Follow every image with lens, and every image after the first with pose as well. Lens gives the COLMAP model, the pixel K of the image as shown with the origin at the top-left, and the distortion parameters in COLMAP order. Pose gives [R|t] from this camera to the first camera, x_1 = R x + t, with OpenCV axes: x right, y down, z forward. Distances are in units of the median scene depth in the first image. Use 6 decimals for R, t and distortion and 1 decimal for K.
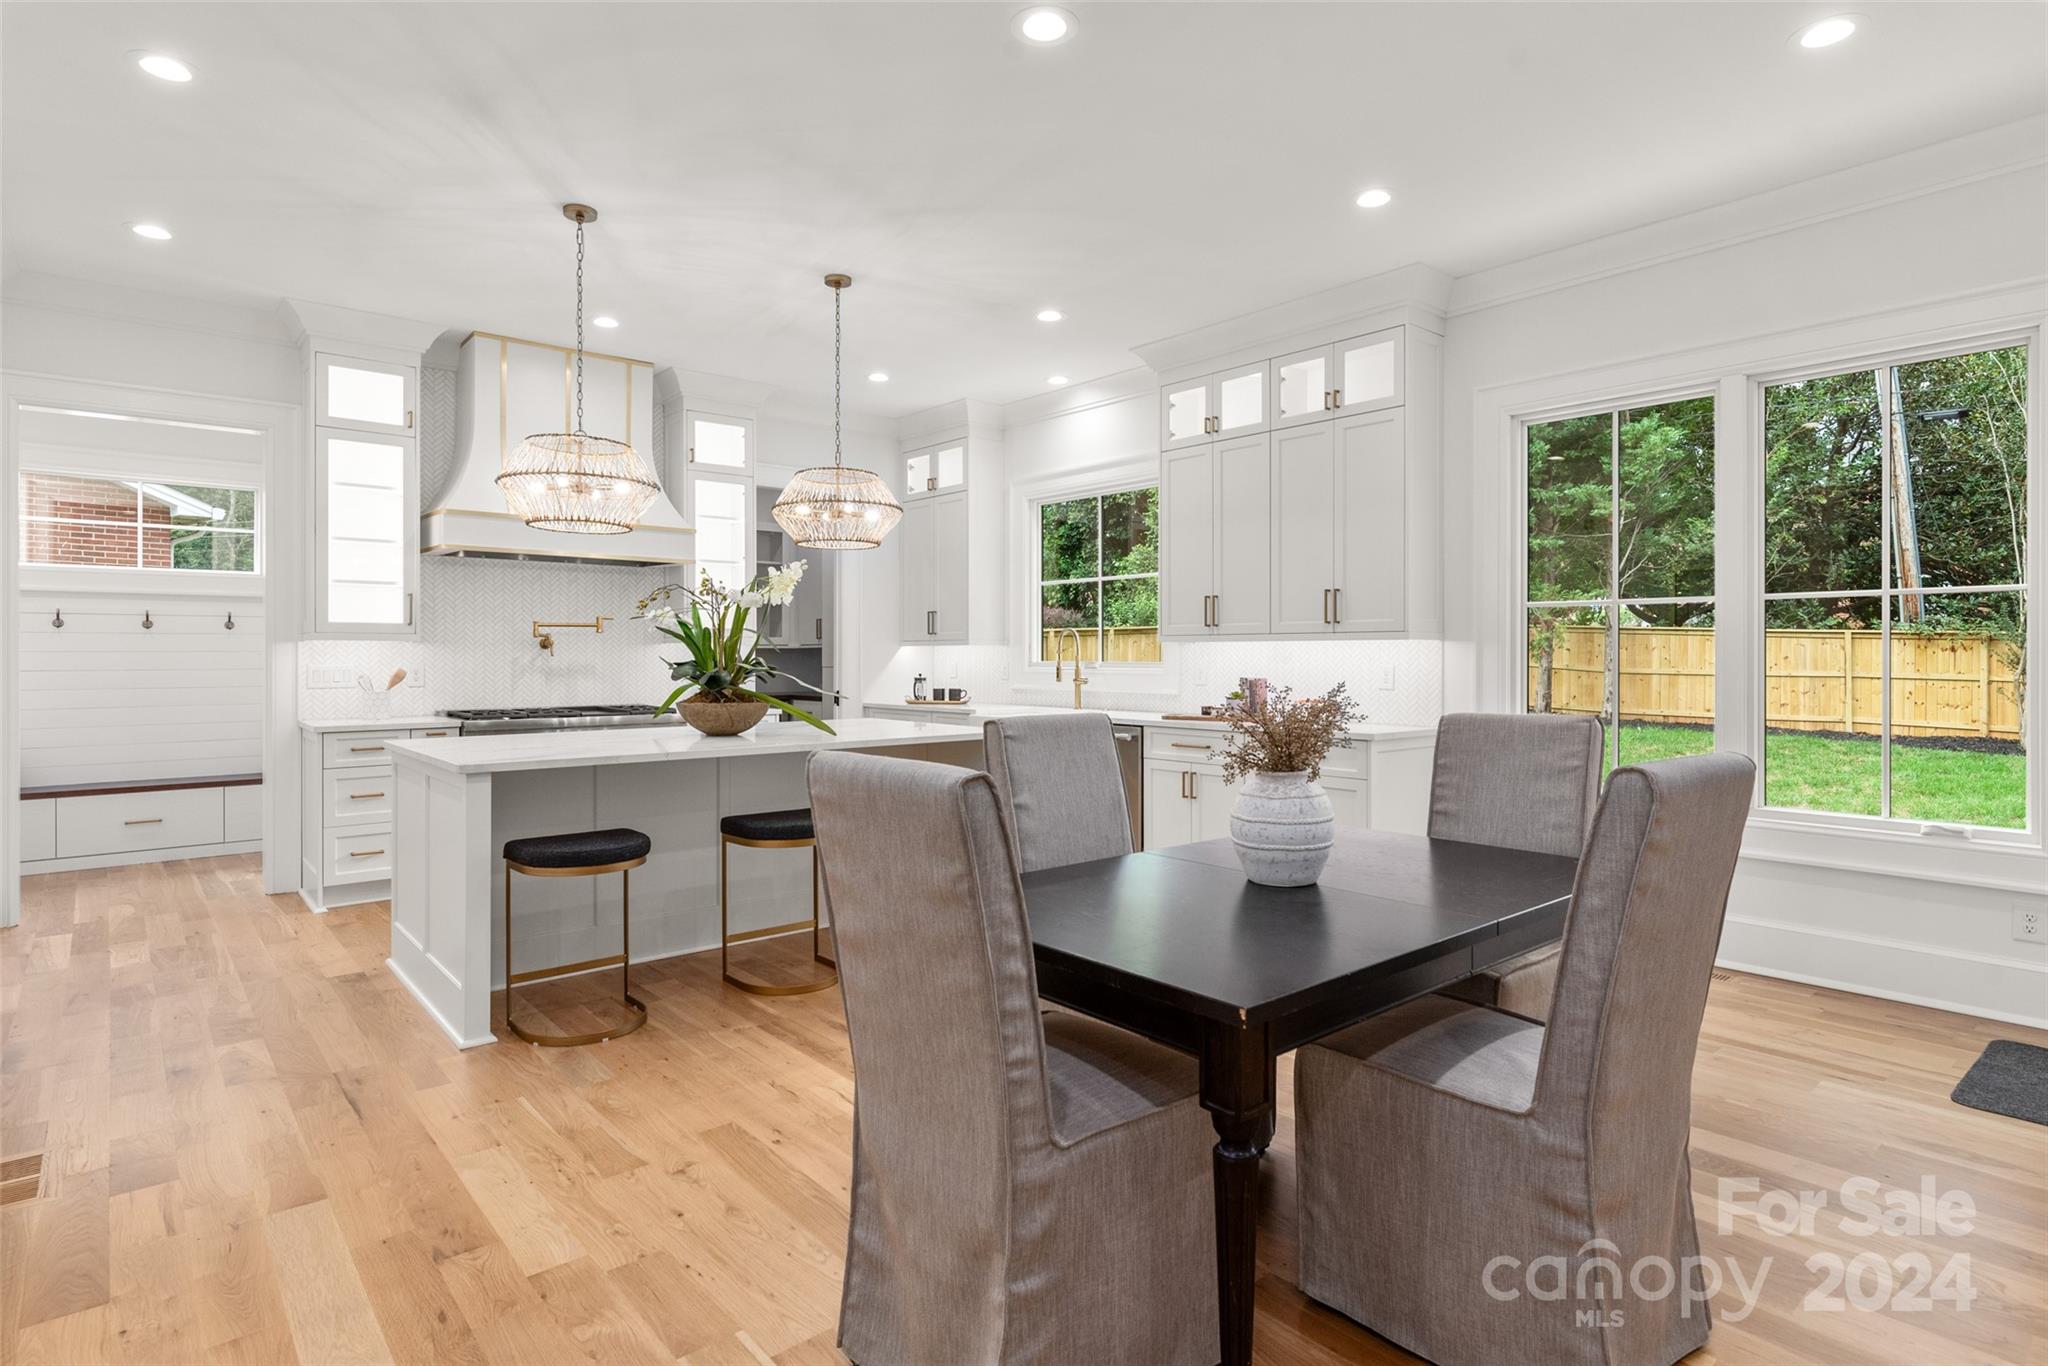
lens RADIAL K [[1058.8, 0, 1026.0], [0, 1058.8, 652.1], [0, 0, 1]] dist [0.015039, 0.000315]
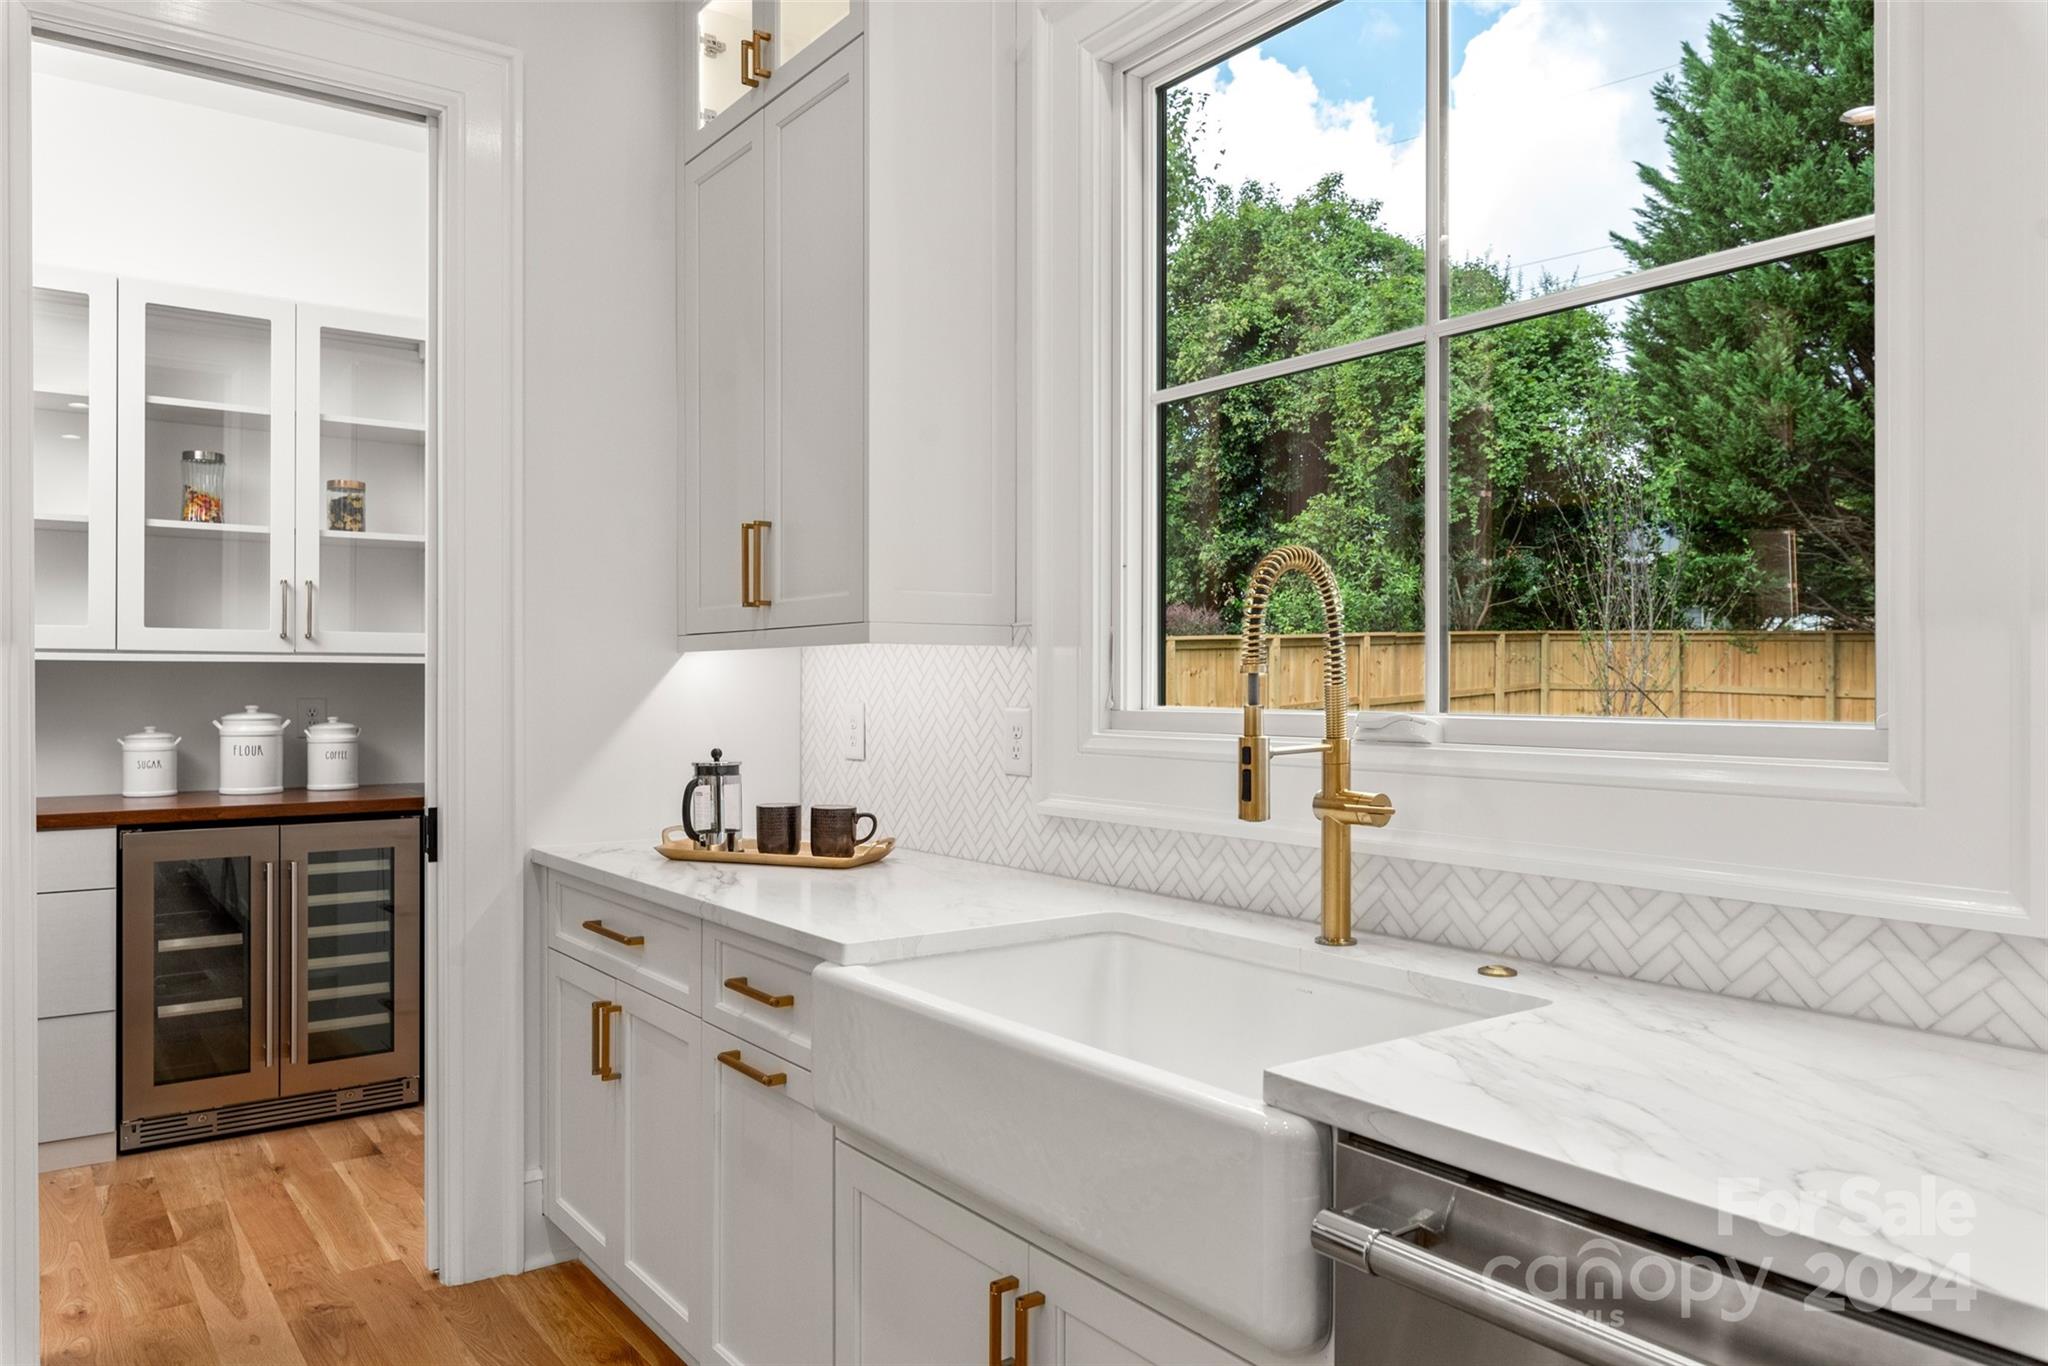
lens RADIAL K [[1412.7, 0, 1025.1], [0, 1412.7, 674.9], [0, 0, 1]] dist [-0.003063, 0.003003]
pose [[0.997223, 0.000375, -0.074475, 0.010440], [-0.000612, 0.999995, -0.003153, 0.002898], [0.074473, 0.003190, 0.997218, 0.864036]]
